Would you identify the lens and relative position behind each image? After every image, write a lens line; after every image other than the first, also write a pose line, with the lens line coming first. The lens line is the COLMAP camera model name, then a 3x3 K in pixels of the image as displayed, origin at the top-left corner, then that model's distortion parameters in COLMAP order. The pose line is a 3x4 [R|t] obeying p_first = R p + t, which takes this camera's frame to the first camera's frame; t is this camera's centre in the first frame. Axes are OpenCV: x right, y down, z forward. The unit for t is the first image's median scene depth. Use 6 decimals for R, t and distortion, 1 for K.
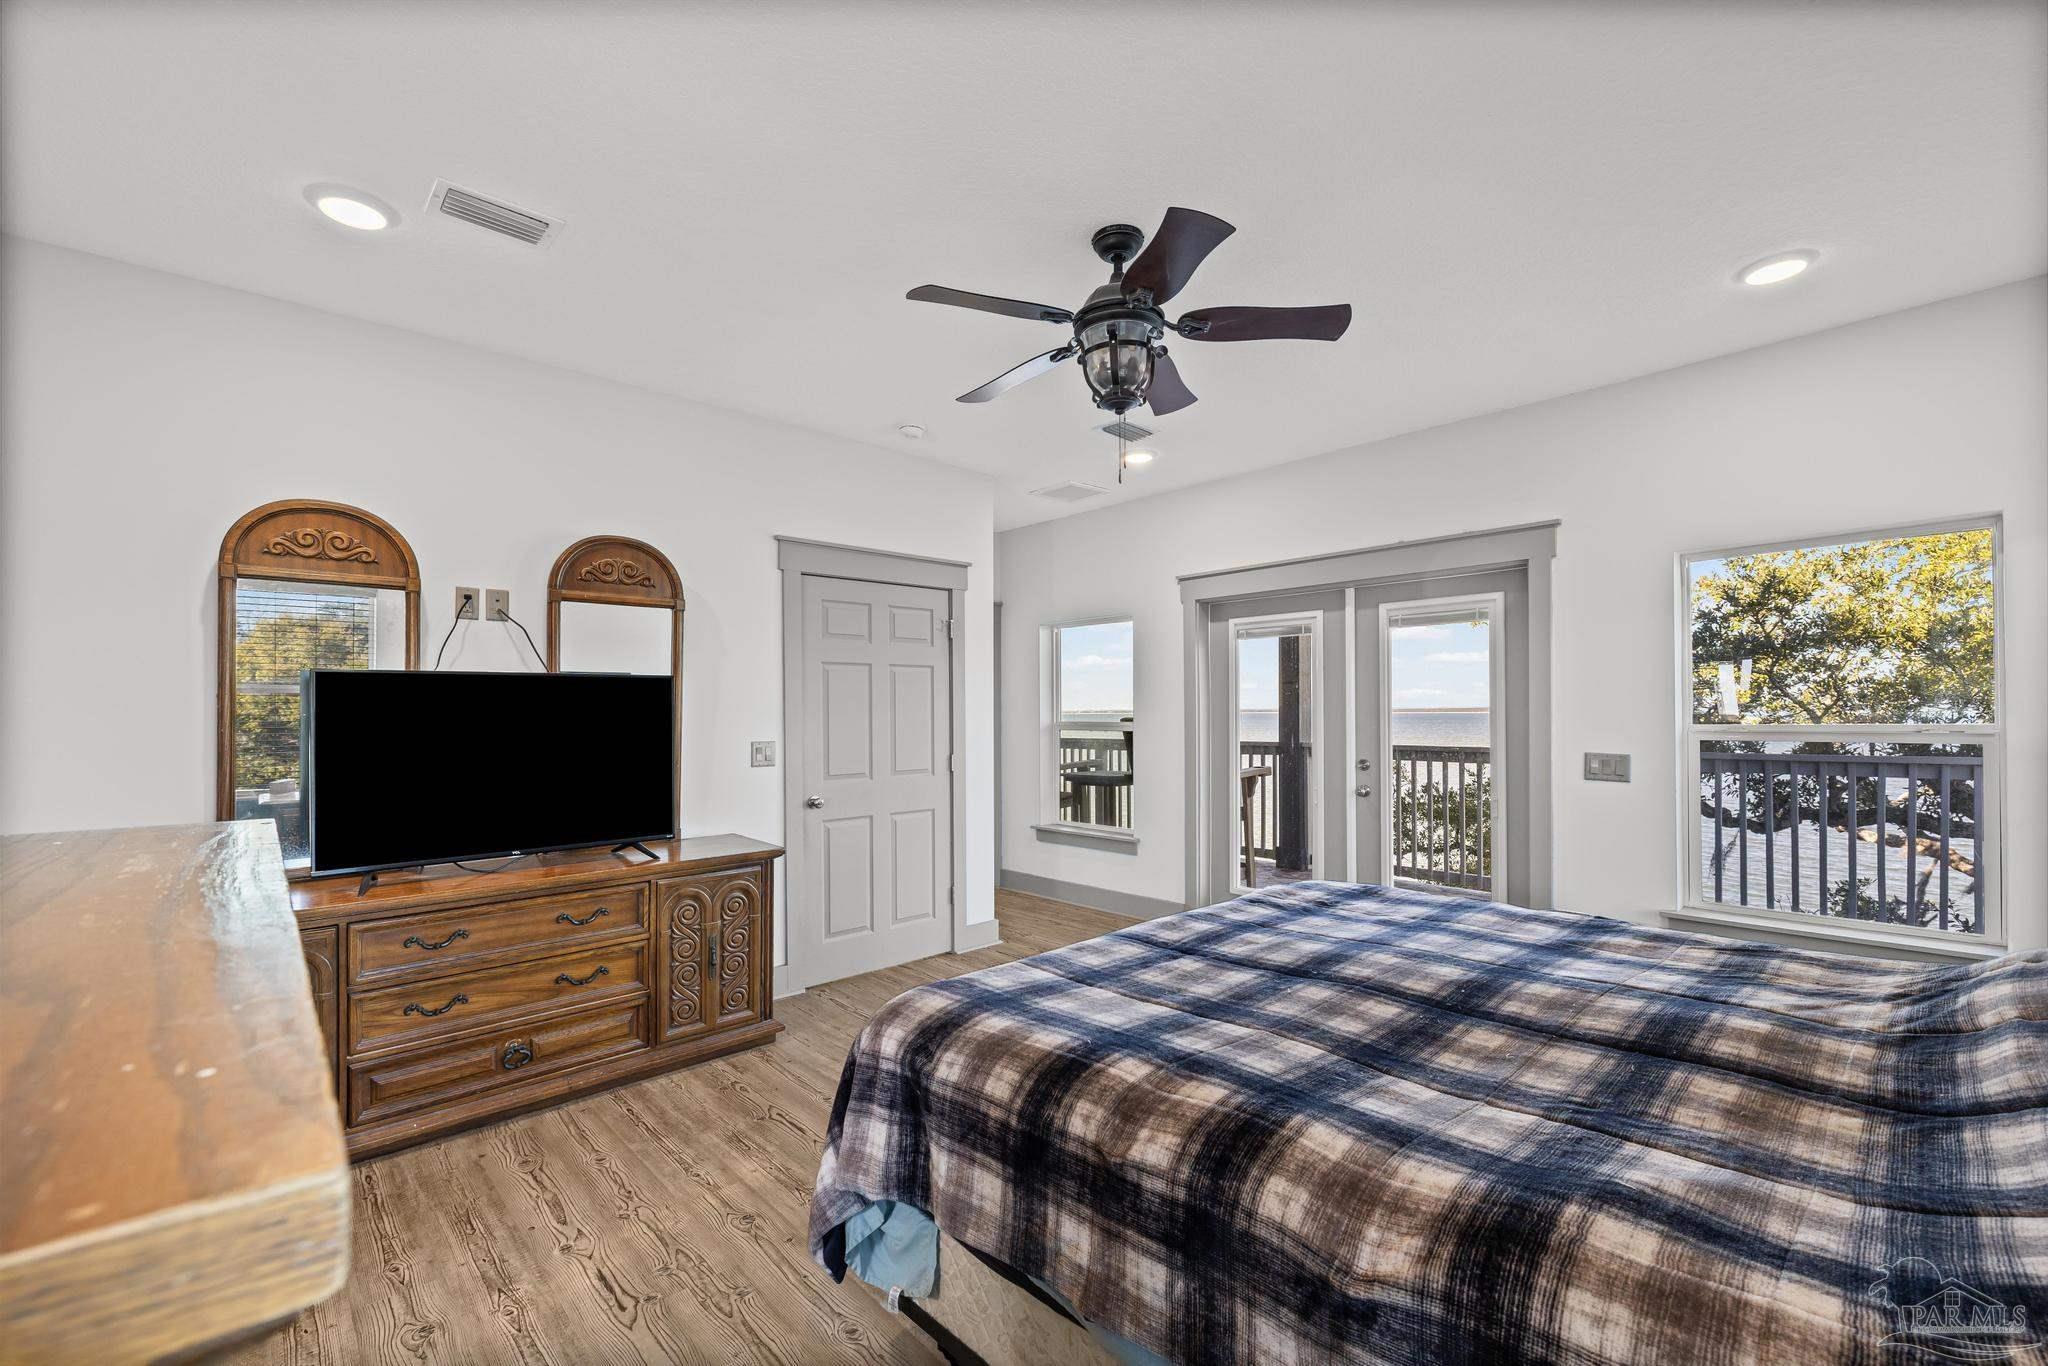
lens RADIAL K [[864.9, 0, 1013.9], [0, 864.9, 712.6], [0, 0, 1]] dist [0.002910, 0.000506]
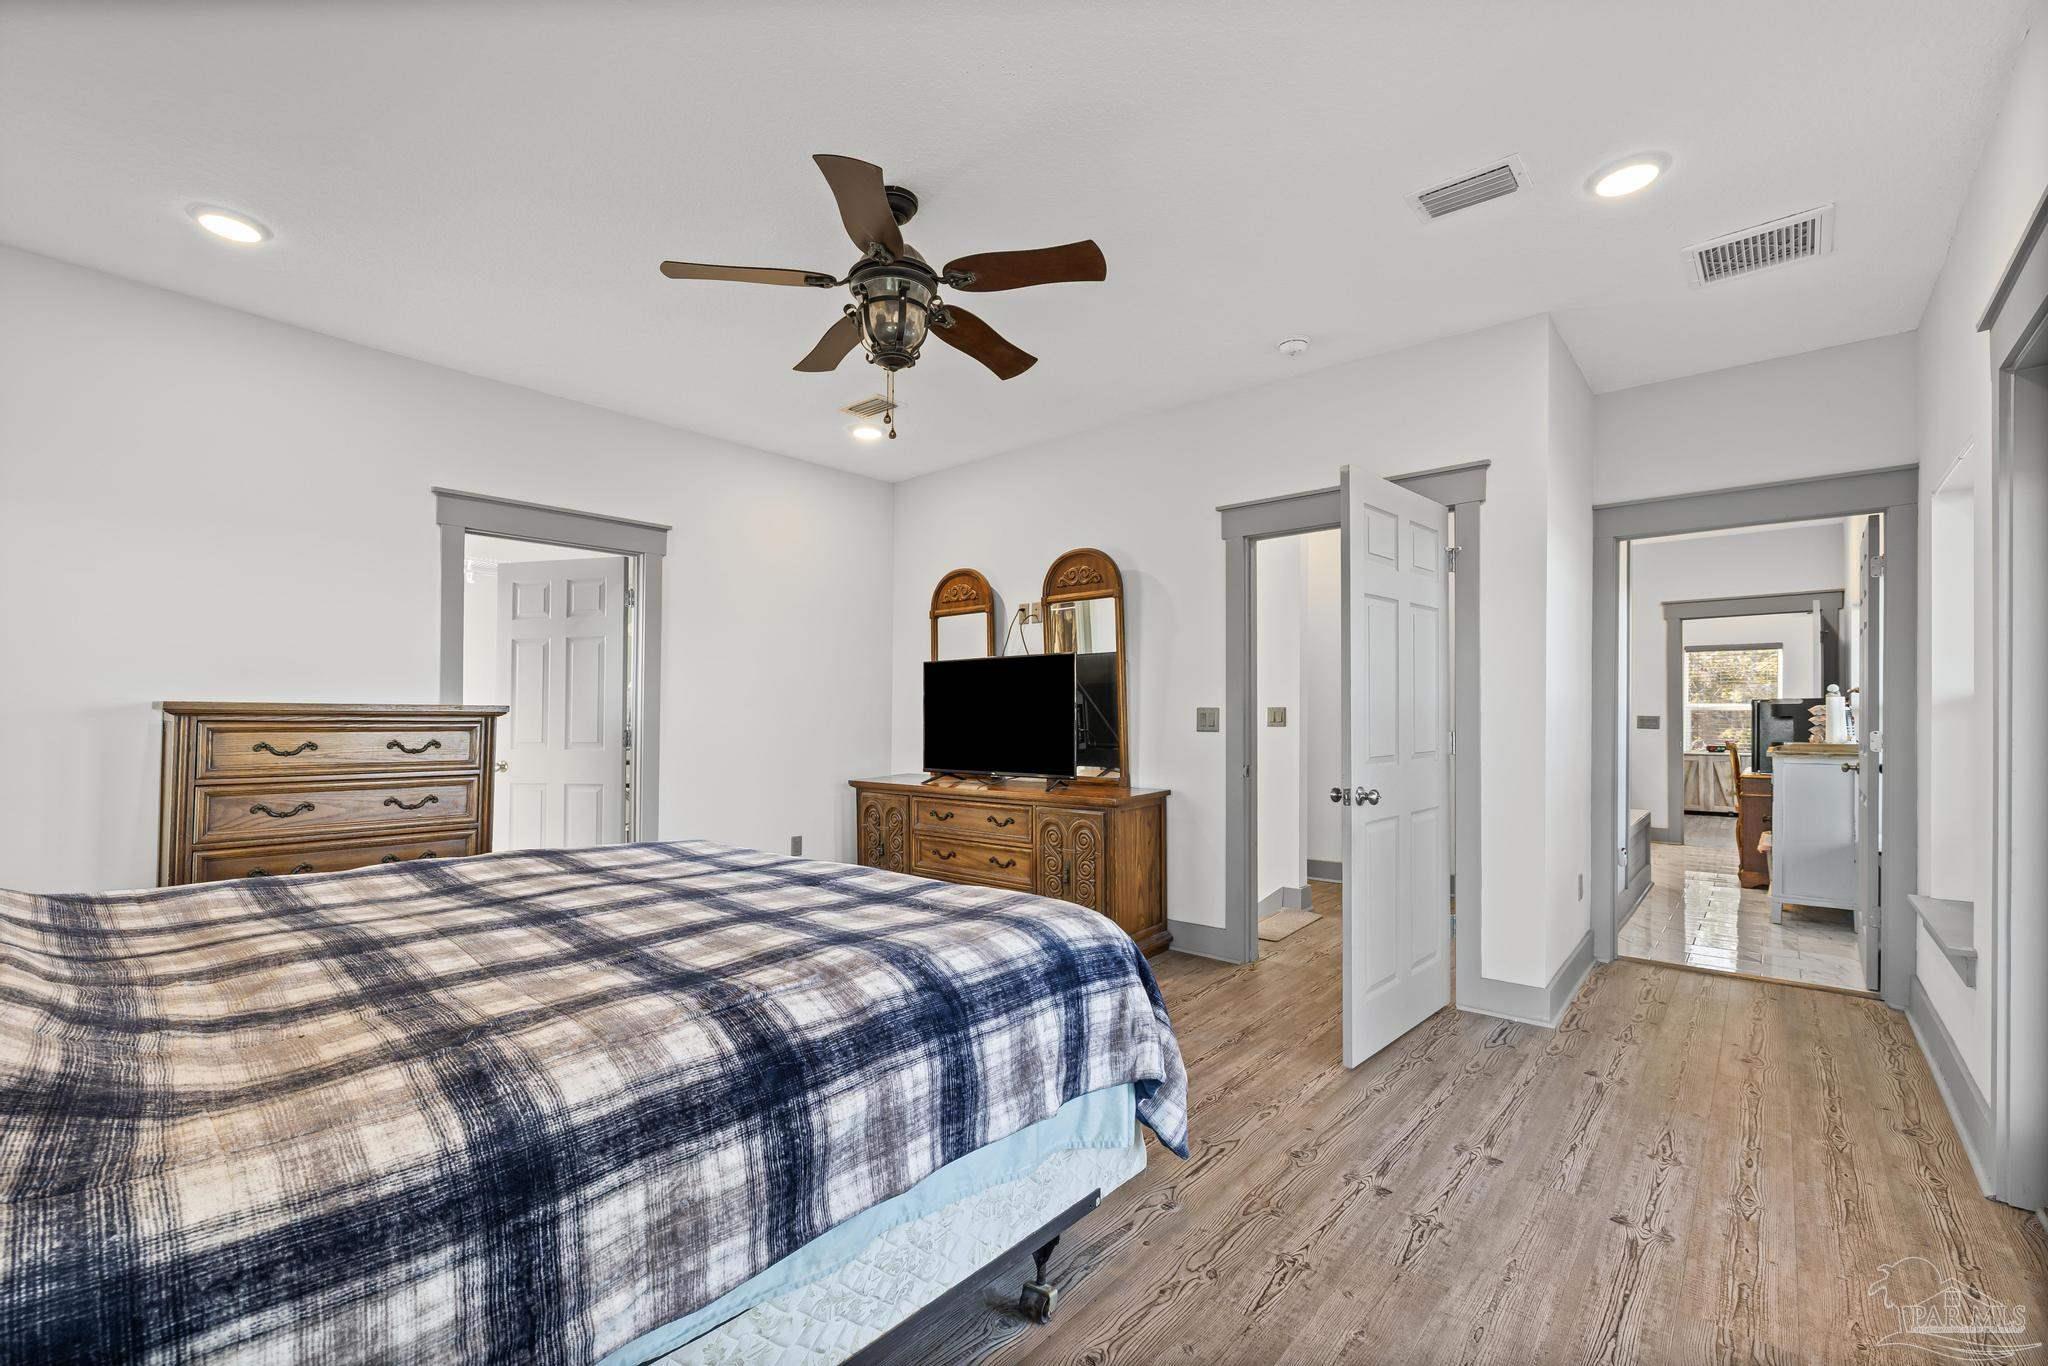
lens RADIAL K [[850.7, 0, 1030.7], [0, 850.7, 709.6], [0, 0, 1]] dist [0.001598, 0.000165]
pose [[0.097139, -0.003438, -0.995265, 0.872424], [-0.013123, 0.999903, -0.004734, 0.053660], [0.995184, 0.013521, 0.097084, 0.807994]]
